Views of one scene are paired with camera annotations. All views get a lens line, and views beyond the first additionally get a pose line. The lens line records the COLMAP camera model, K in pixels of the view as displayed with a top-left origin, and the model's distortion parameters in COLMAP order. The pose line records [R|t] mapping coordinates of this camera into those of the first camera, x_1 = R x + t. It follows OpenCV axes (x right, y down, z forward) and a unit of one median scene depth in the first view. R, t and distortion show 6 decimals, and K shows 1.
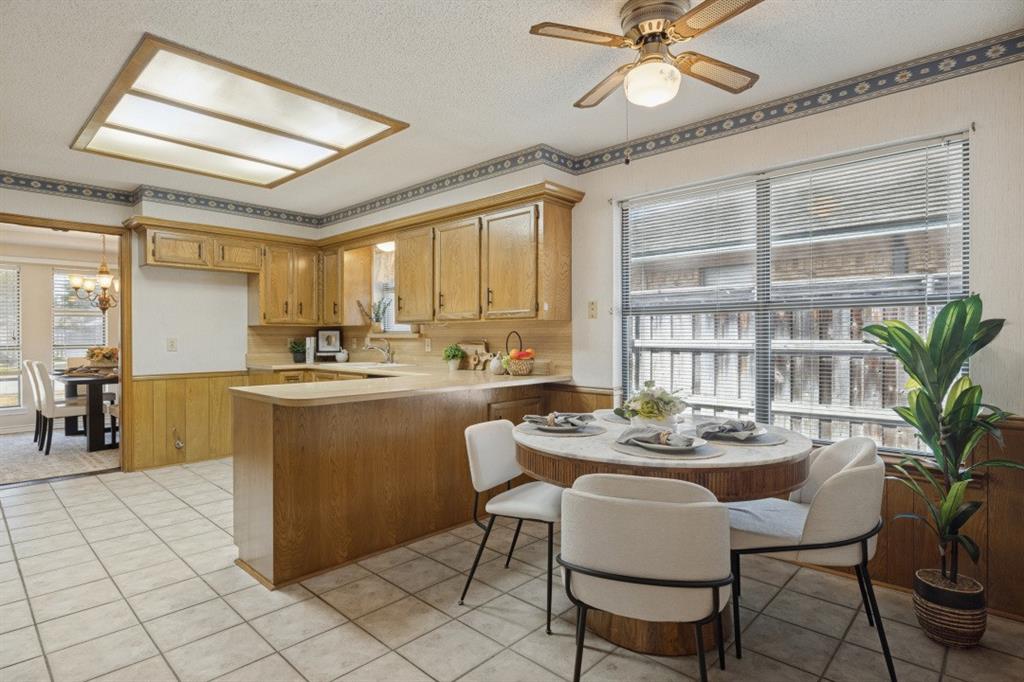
lens RADIAL K [[534.5, 0, 508.2], [0, 534.5, 338.9], [0, 0, 1]] dist [-0.002140, -0.001263]
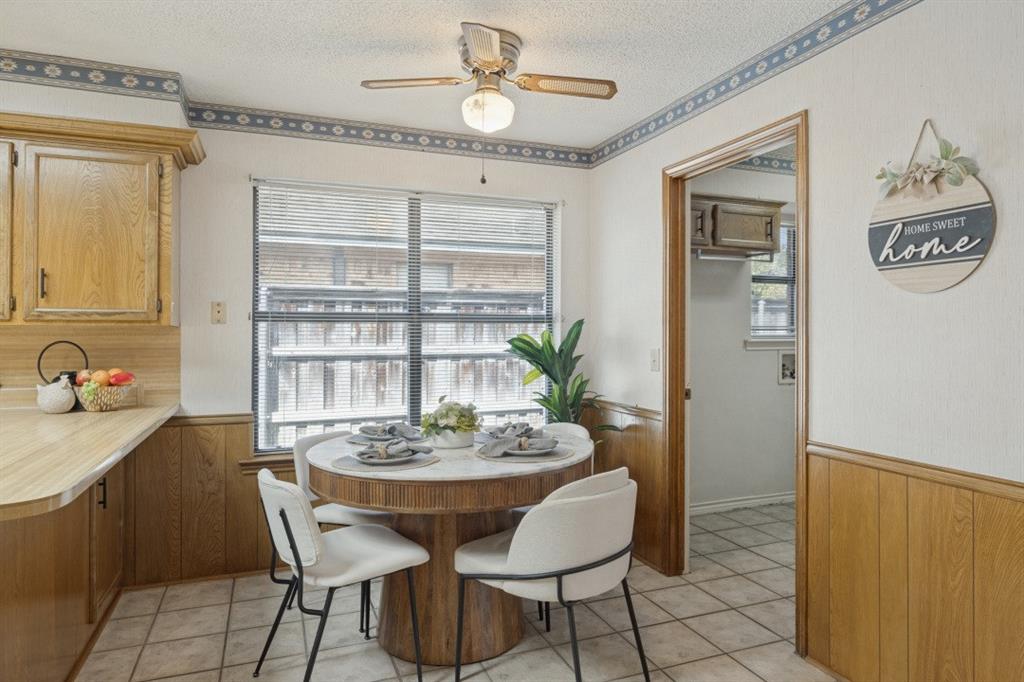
lens RADIAL K [[632.7, 0, 507.6], [0, 632.7, 330.8], [0, 0, 1]] dist [-0.010677, 0.000204]
pose [[0.417730, 0.005656, 0.908554, -0.477325], [0.003340, 0.999964, -0.007761, -0.020593], [-0.908565, 0.006277, 0.417696, 0.255037]]
